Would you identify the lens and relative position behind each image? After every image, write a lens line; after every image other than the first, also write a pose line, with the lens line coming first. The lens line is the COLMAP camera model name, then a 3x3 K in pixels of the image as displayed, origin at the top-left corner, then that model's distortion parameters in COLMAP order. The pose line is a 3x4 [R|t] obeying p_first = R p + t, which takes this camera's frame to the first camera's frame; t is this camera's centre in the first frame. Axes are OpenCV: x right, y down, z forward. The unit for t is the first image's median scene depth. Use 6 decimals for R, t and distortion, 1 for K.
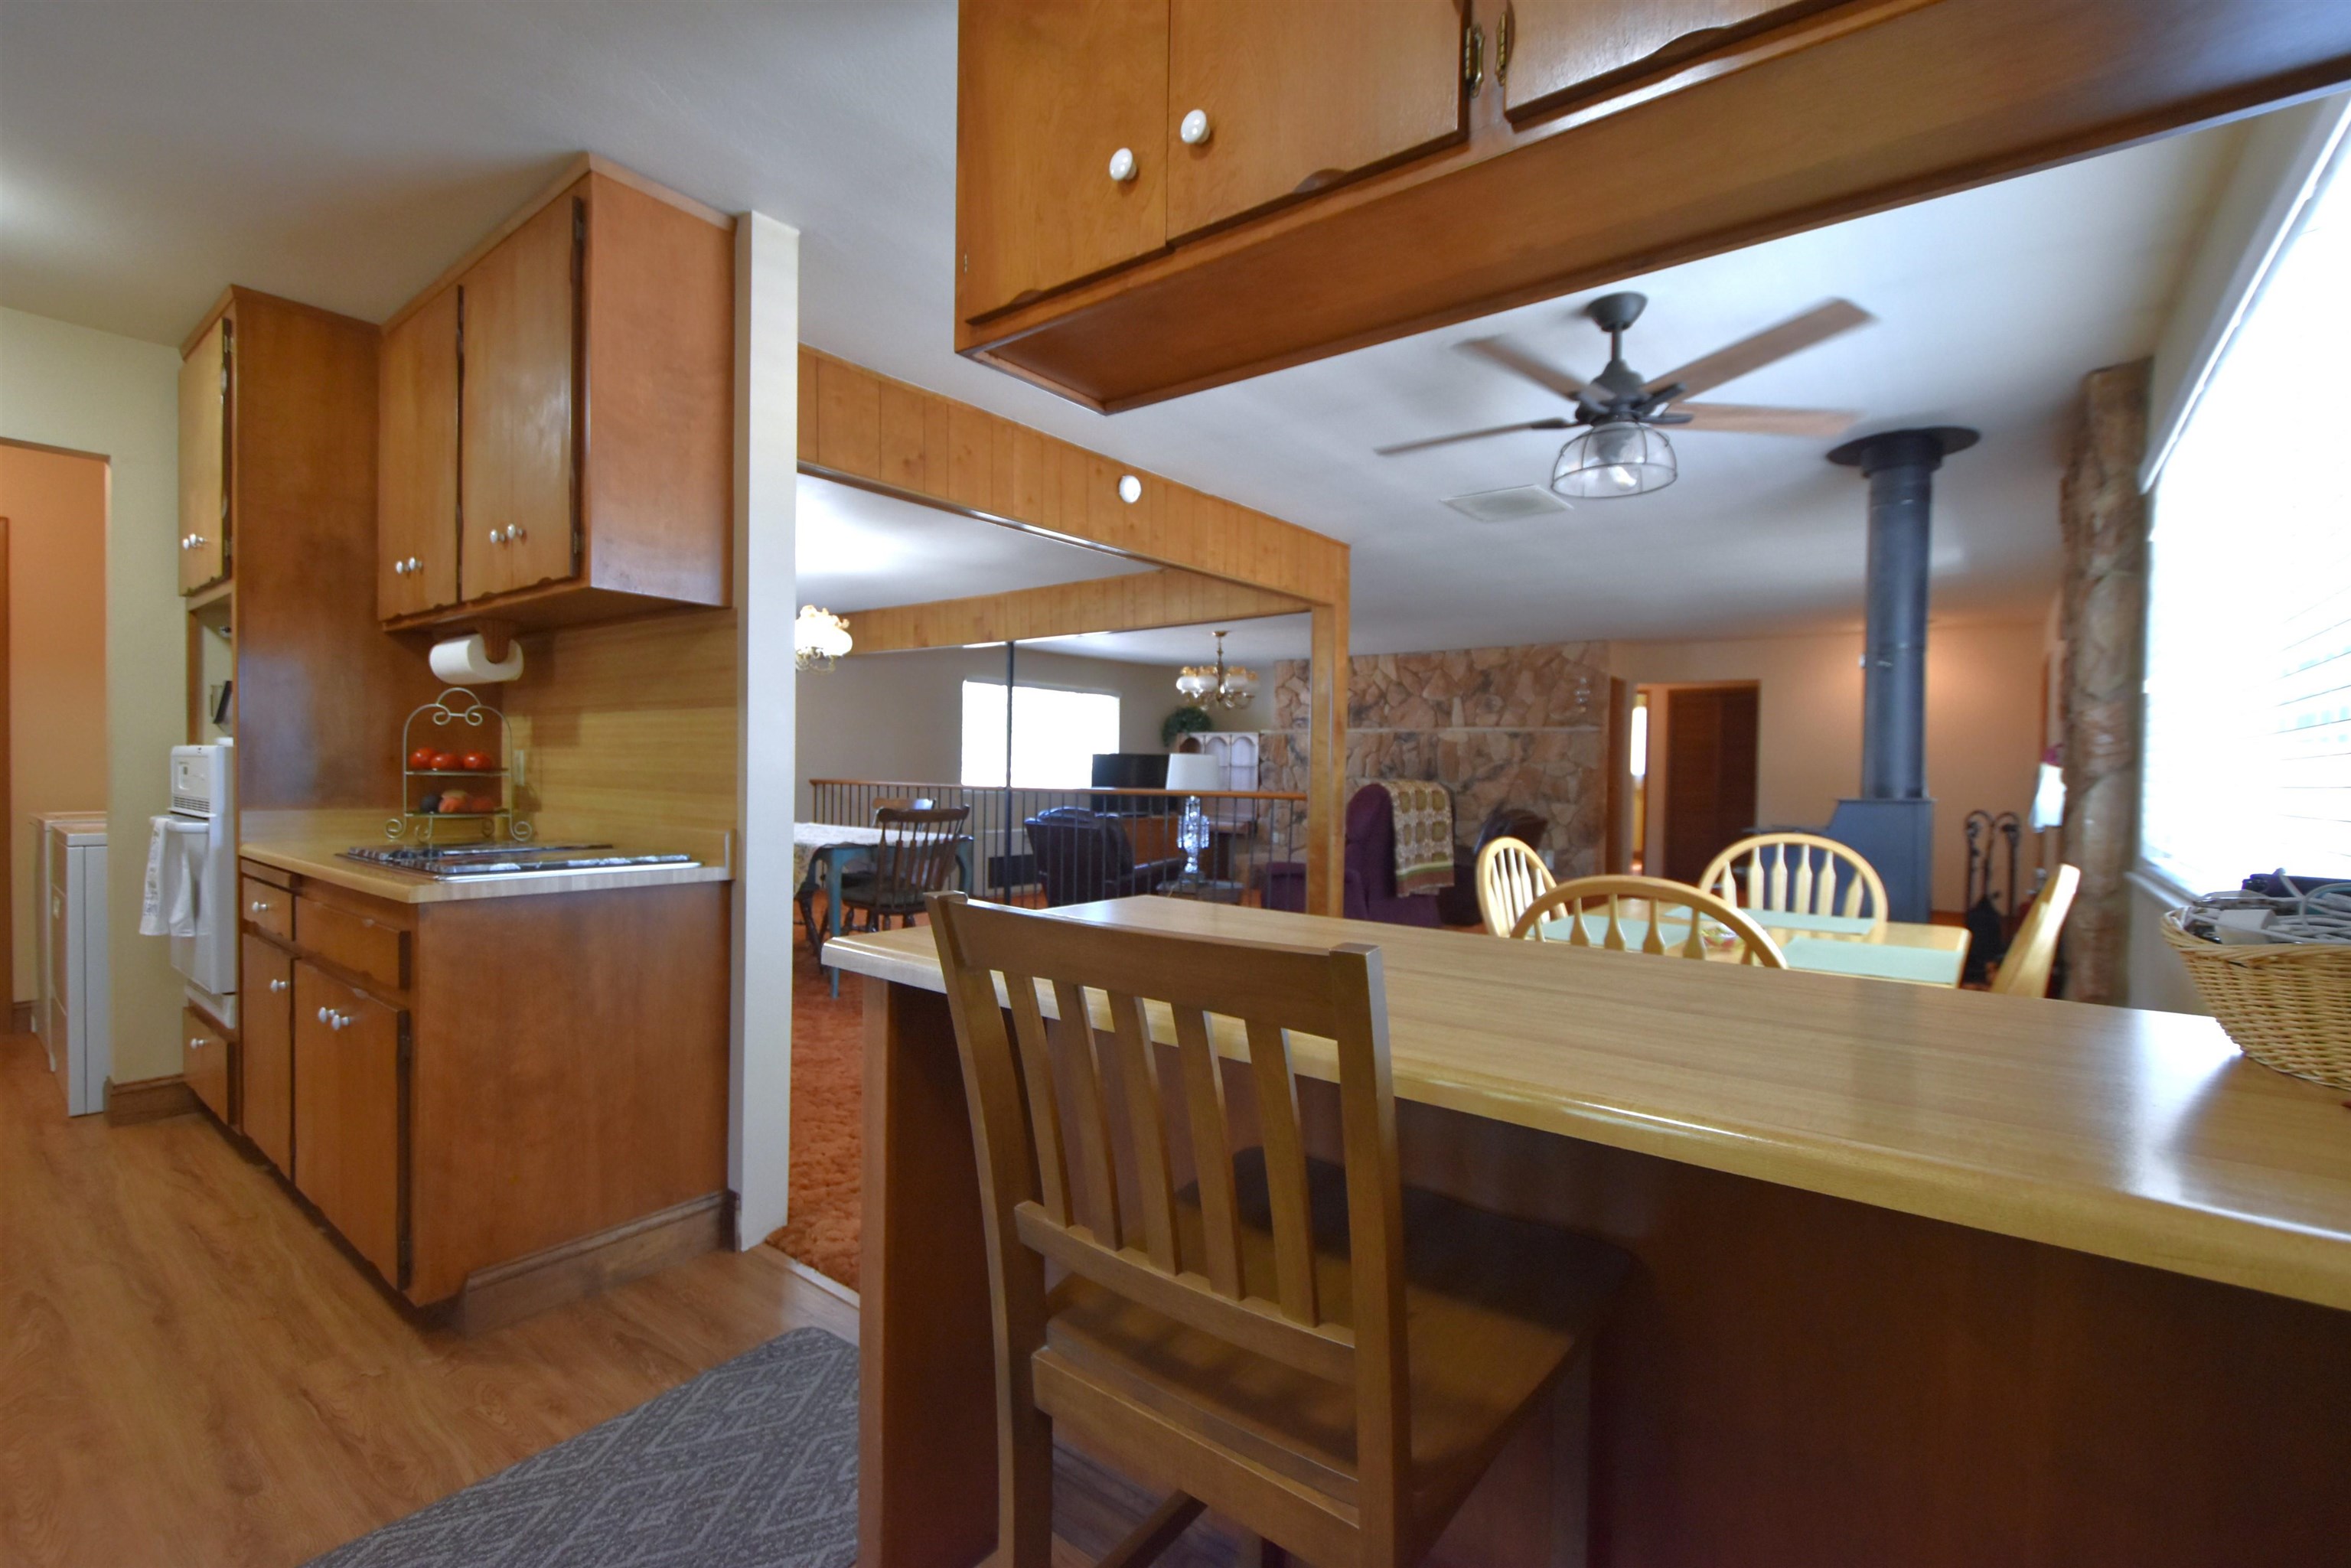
lens RADIAL K [[1020.8, 0, 1161.5], [0, 1020.8, 784.9], [0, 0, 1]] dist [0.001277, -0.000373]
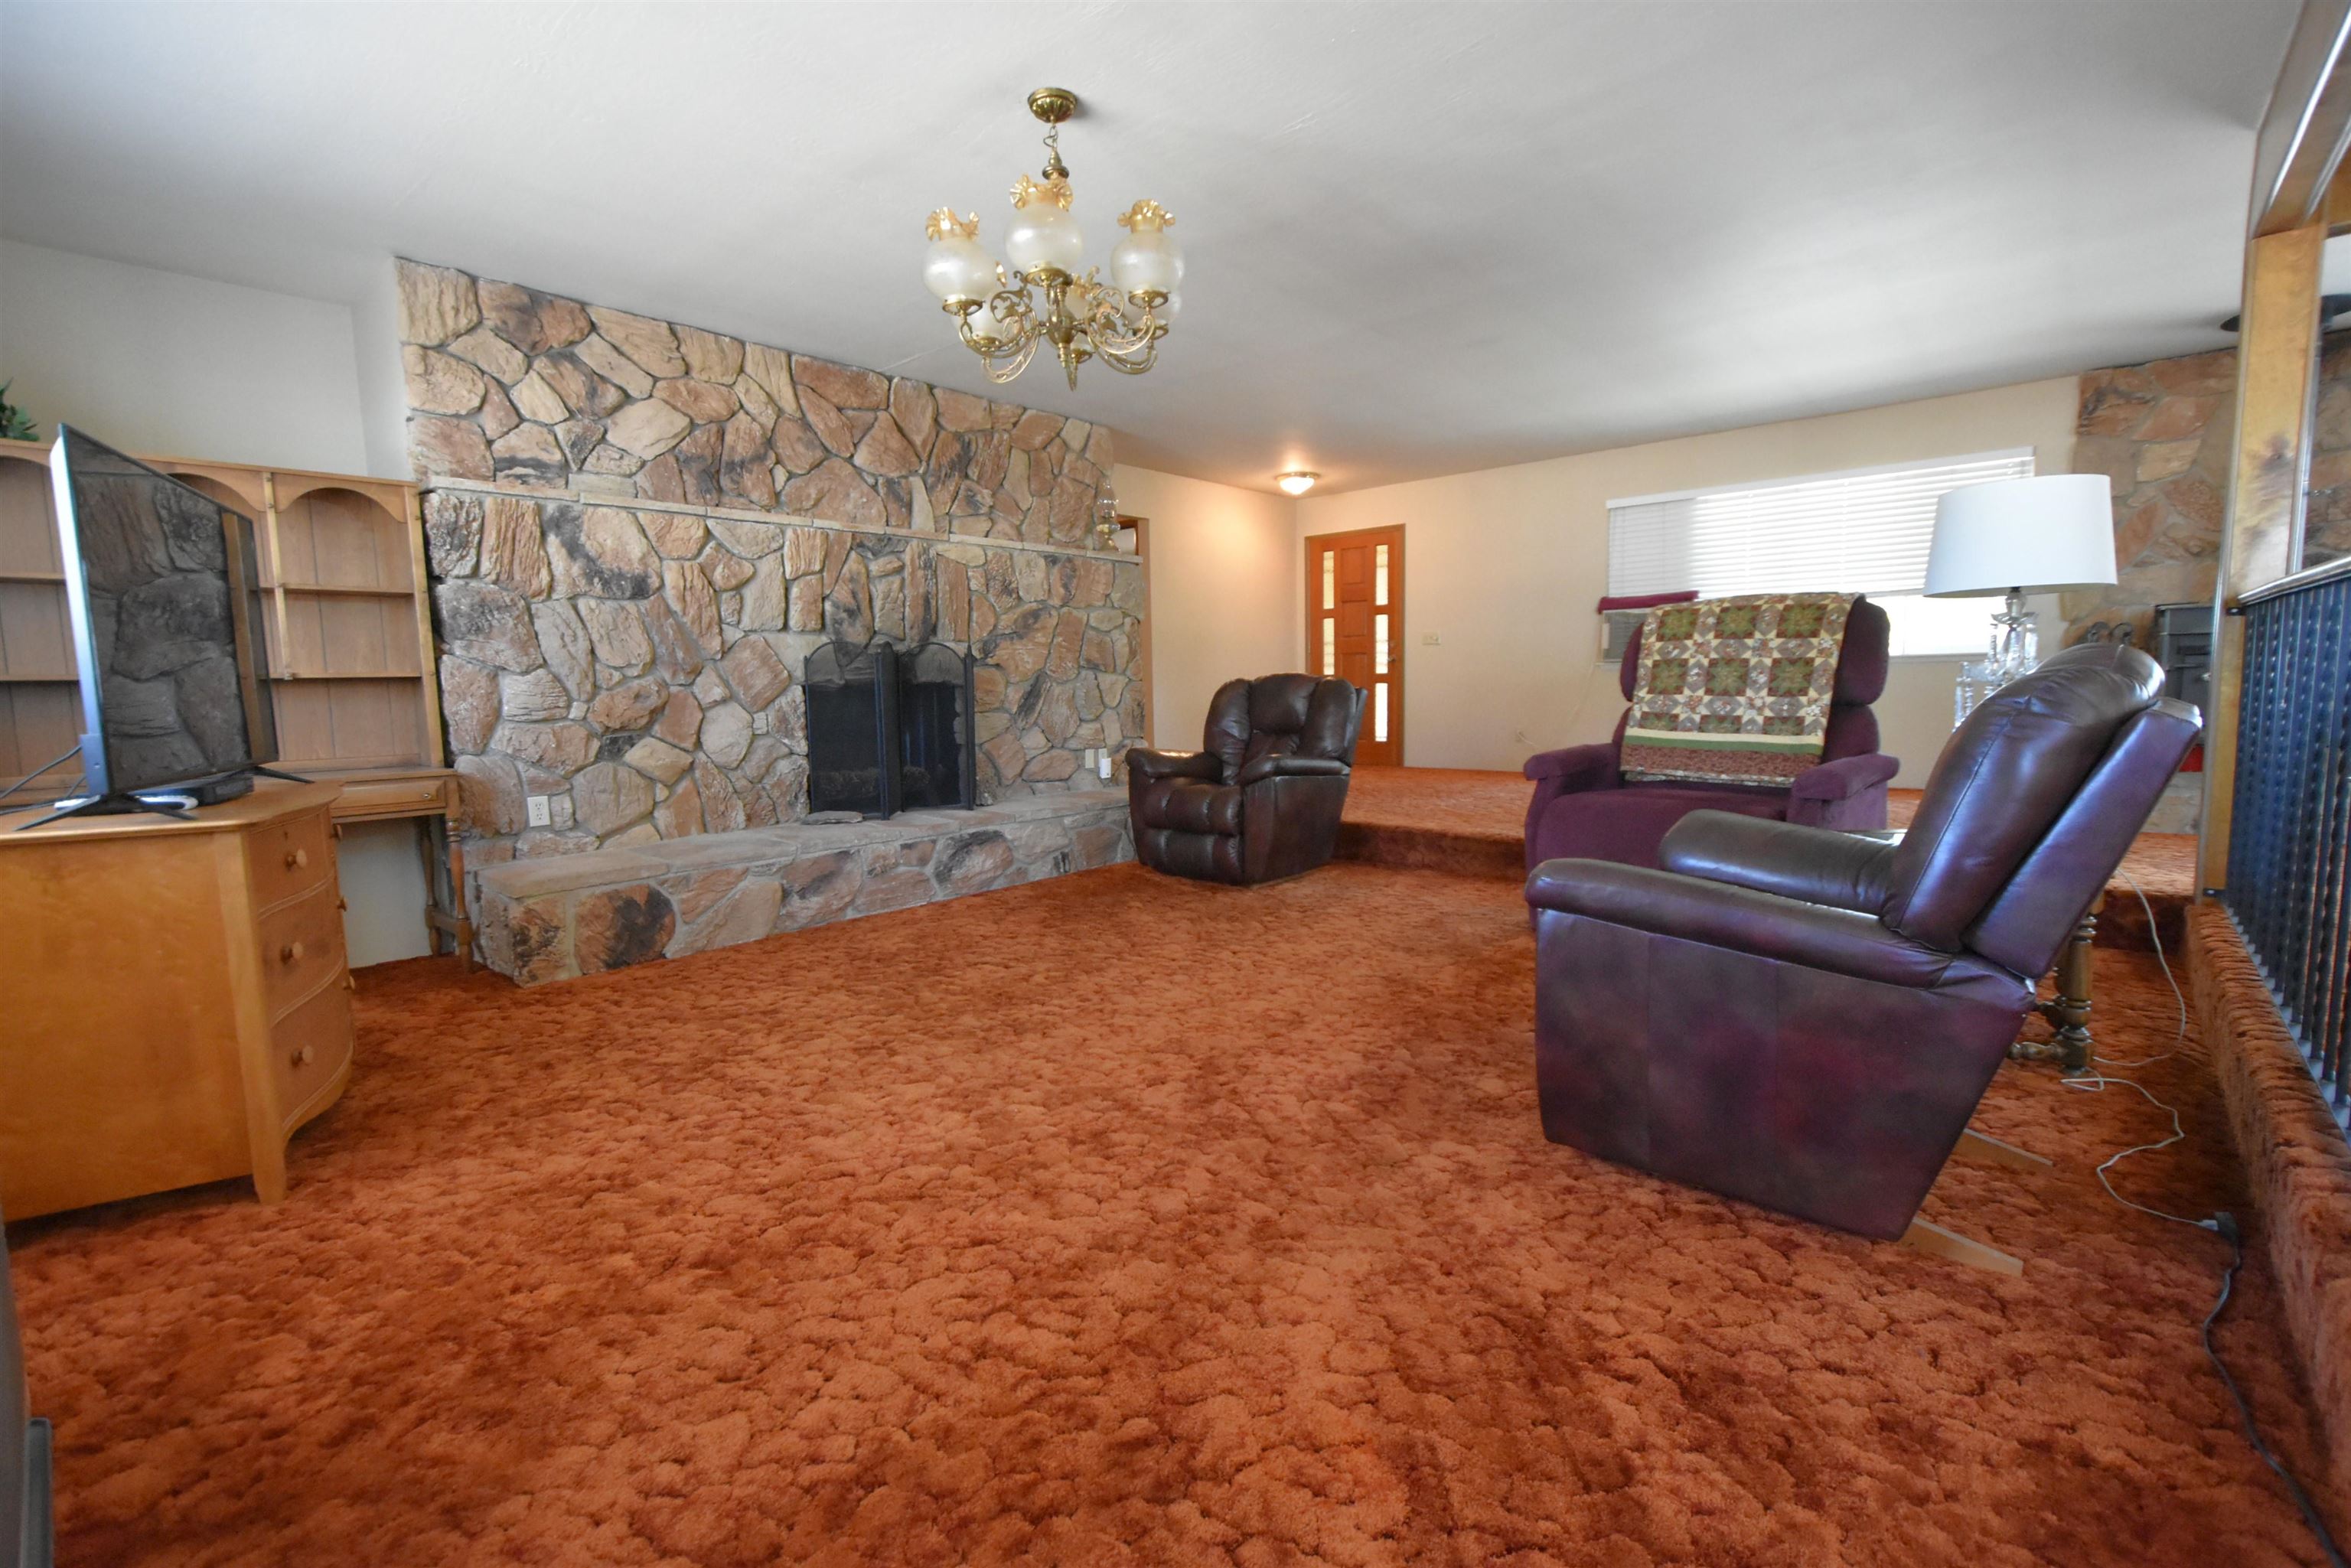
lens RADIAL K [[1020.8, 0, 1166.9], [0, 1020.8, 790.4], [0, 0, 1]] dist [0.001277, -0.000373]
pose [[0.056839, -0.124228, 0.990624, -0.234865], [0.037741, 0.991787, 0.122208, 0.012955], [-0.997670, 0.030441, 0.061060, 0.862885]]
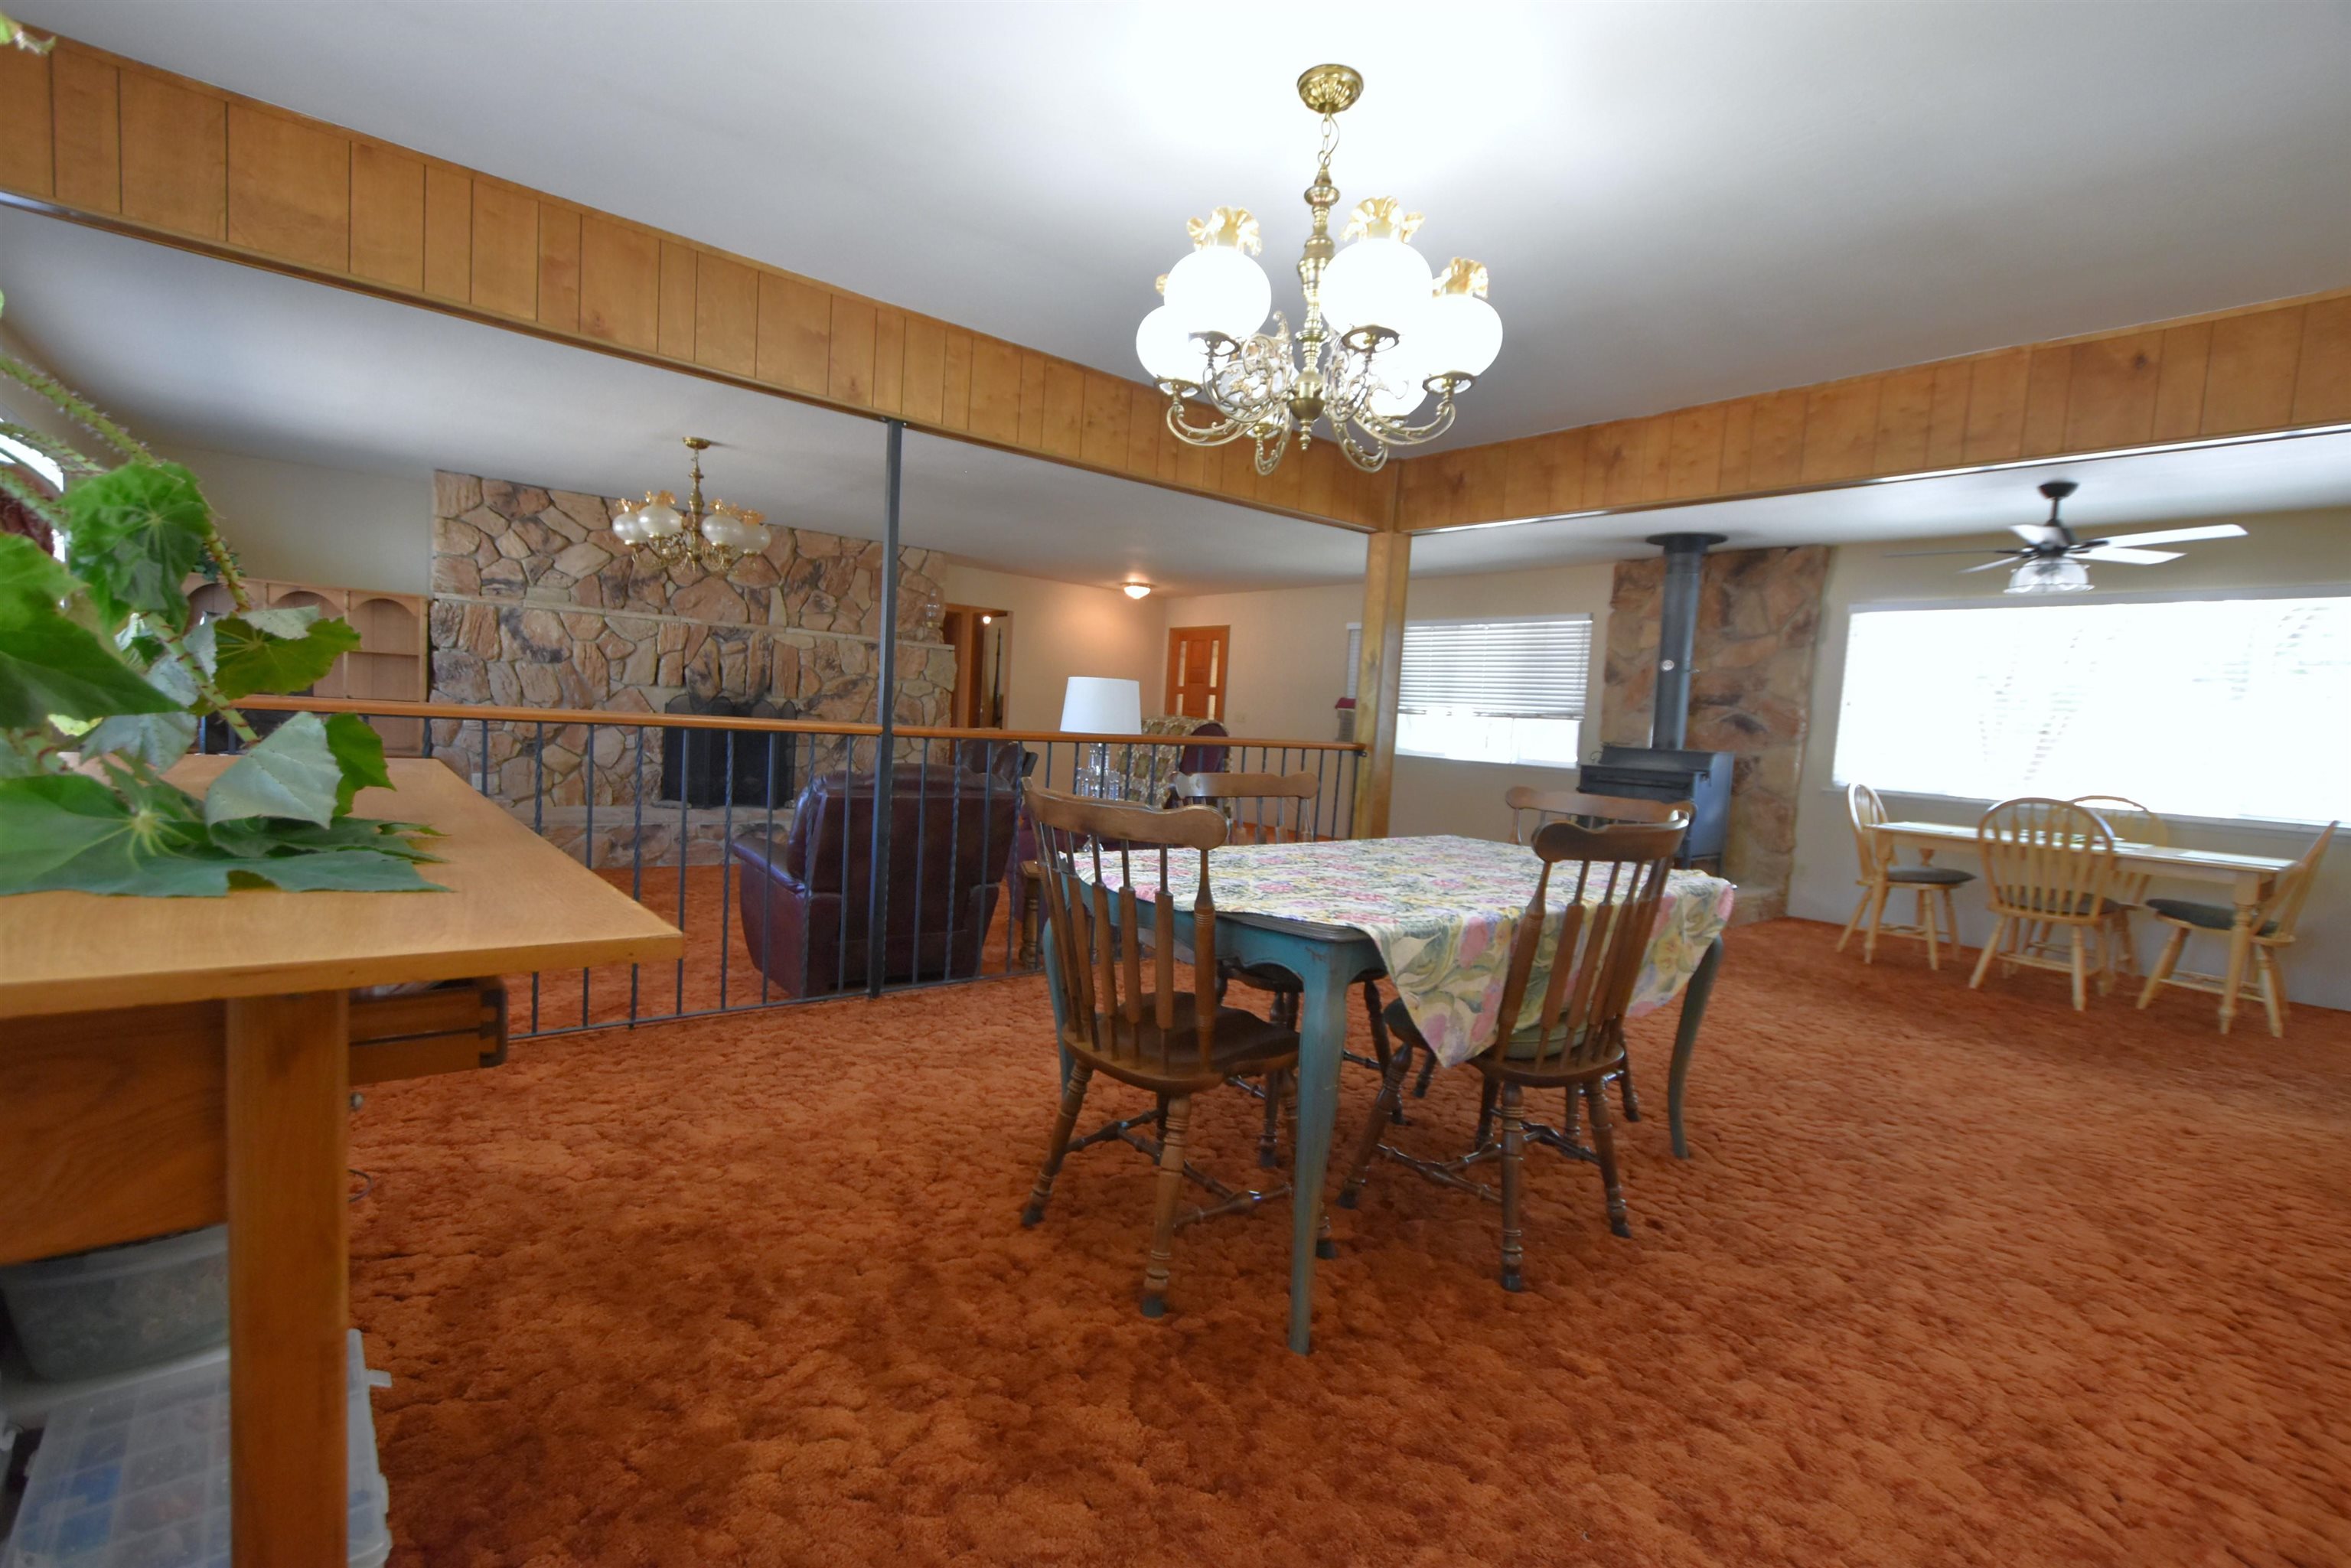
lens RADIAL K [[1020.8, 0, 1178.4], [0, 1020.8, 788.3], [0, 0, 1]] dist [0.001277, -0.000373]
pose [[0.207566, -0.071537, 0.975602, -0.422089], [-0.040761, 0.995824, 0.081692, -0.009951], [-0.977371, -0.056723, 0.203783, 0.543671]]
